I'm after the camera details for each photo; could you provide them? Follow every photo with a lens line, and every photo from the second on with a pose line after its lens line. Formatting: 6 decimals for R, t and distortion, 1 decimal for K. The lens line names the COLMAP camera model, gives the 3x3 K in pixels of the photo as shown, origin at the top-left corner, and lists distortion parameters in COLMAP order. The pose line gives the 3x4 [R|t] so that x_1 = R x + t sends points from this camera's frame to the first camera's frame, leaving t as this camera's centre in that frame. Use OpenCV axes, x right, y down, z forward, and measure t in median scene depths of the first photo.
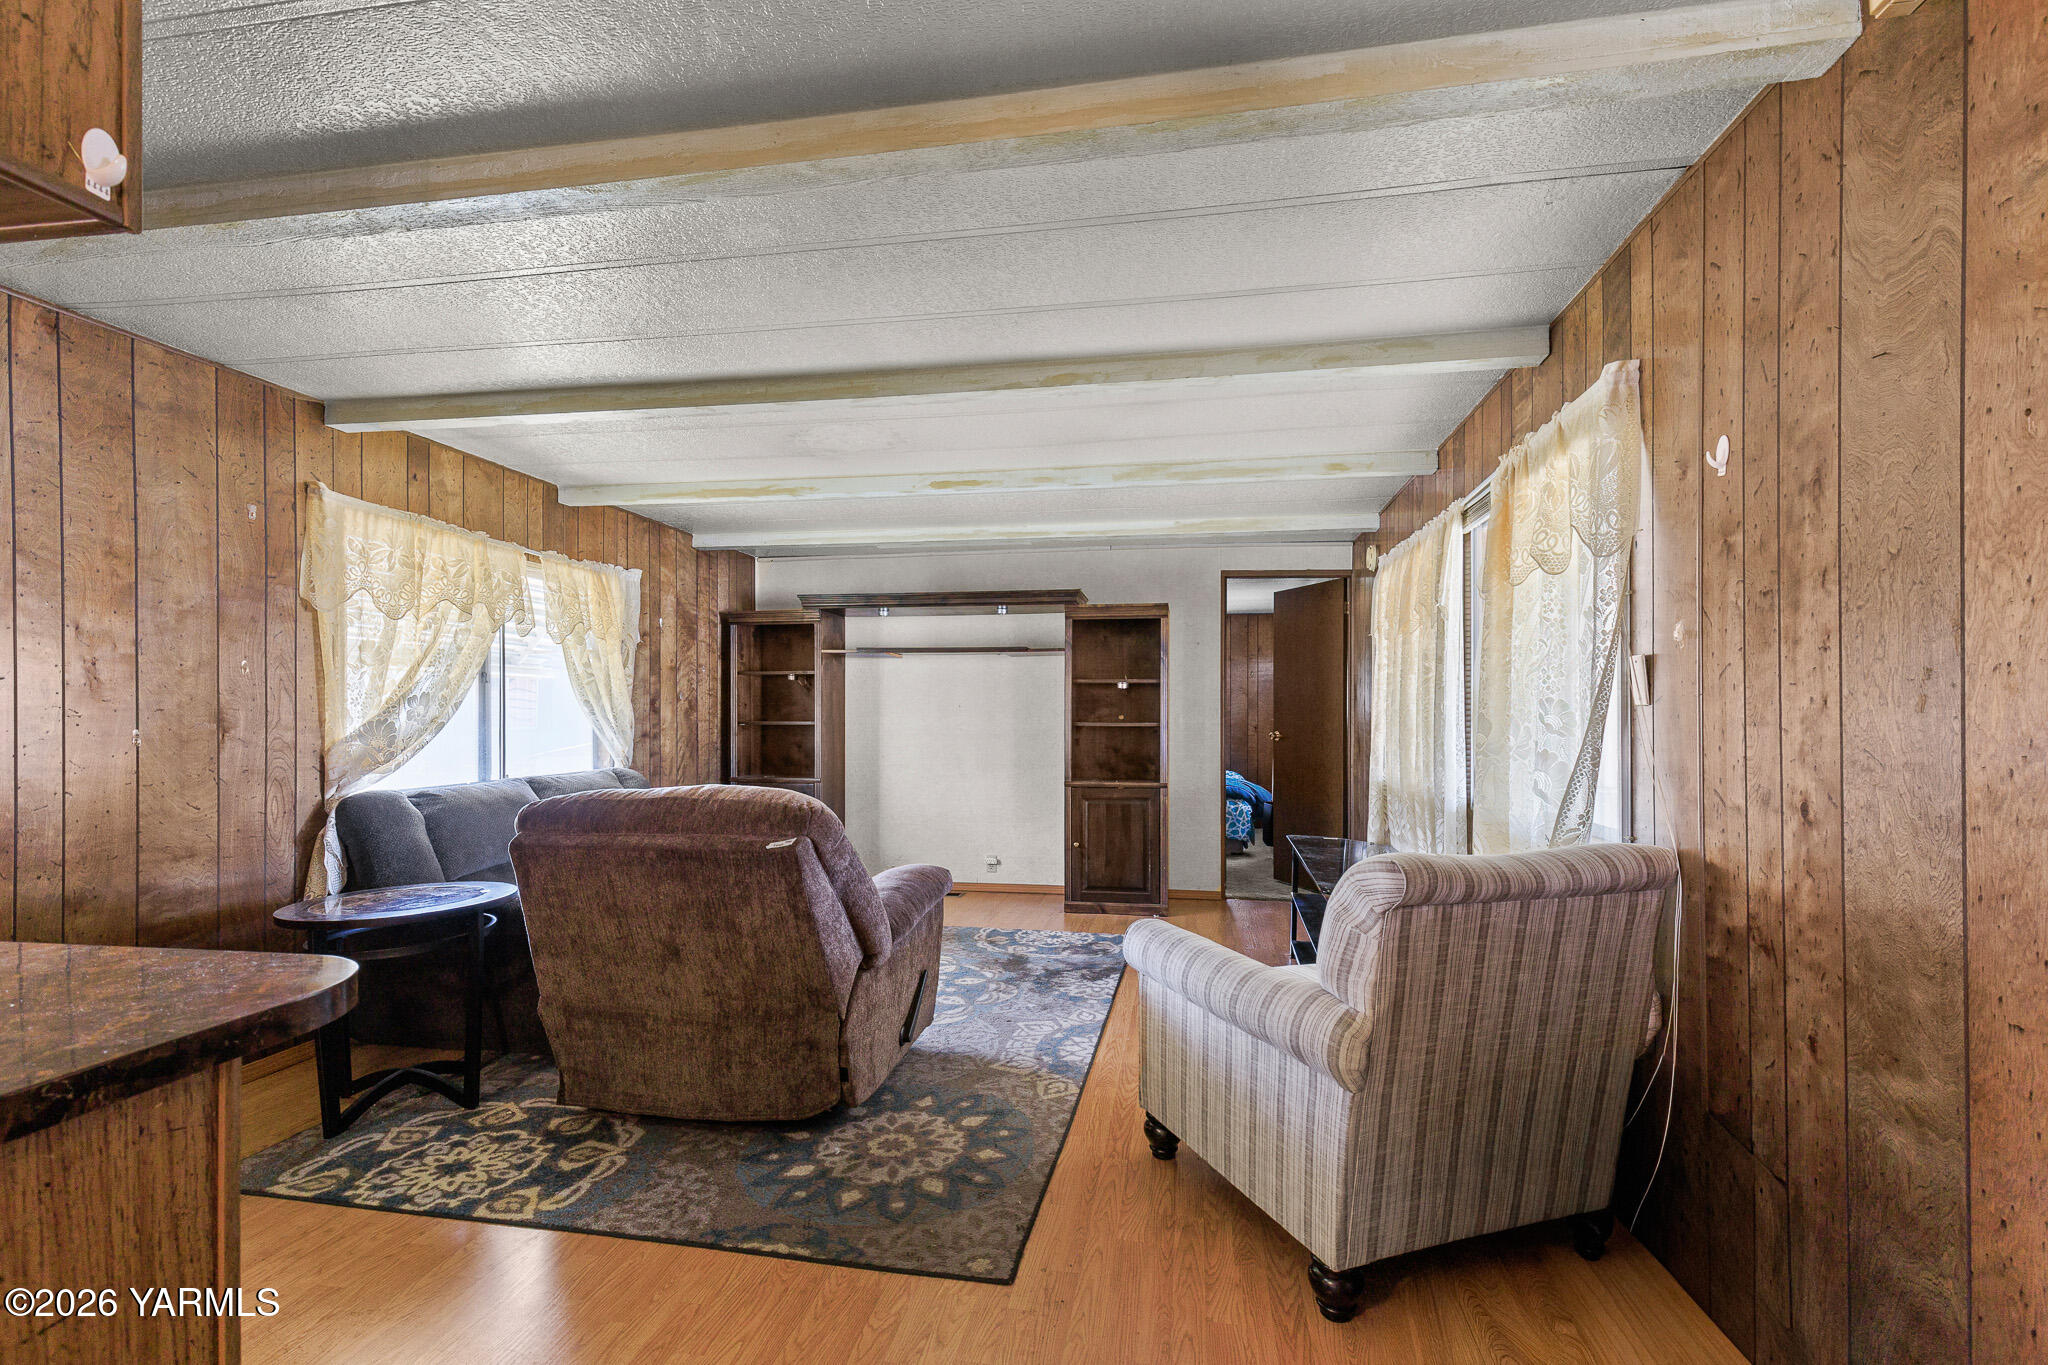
lens RADIAL K [[924.5, 0, 1029.1], [0, 924.5, 713.1], [0, 0, 1]] dist [0.005982, -0.001433]
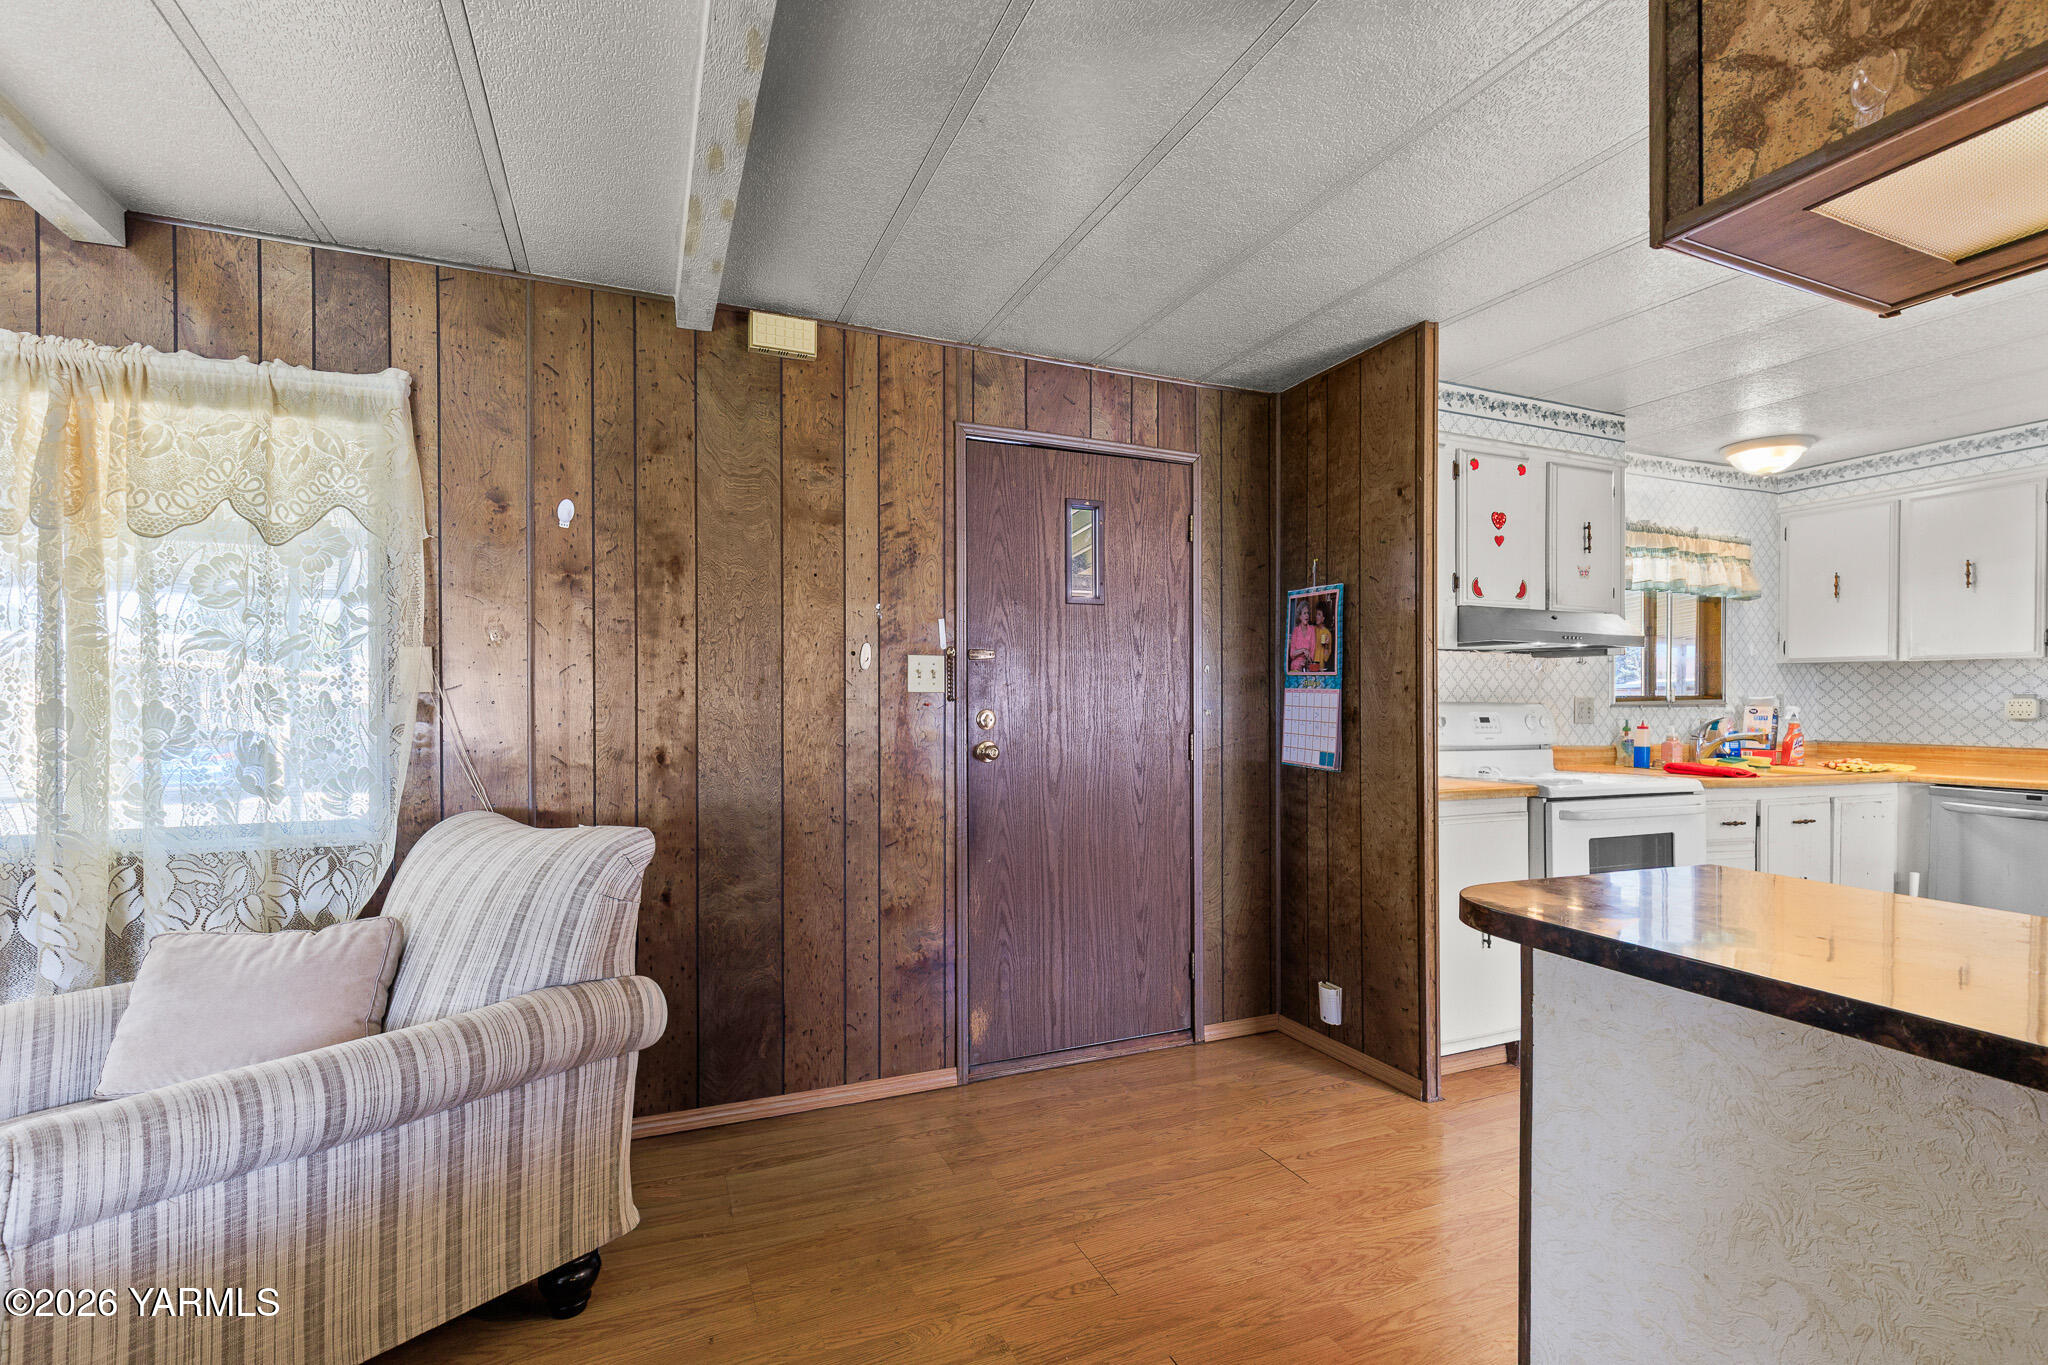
lens RADIAL K [[924.5, 0, 1023.9], [0, 924.5, 706.5], [0, 0, 1]] dist [0.005982, -0.001433]
pose [[-0.543876, -0.003726, 0.839157, -0.301199], [-0.002113, 0.999993, 0.003071, 0.002052], [-0.839163, -0.000103, -0.543880, 0.453477]]
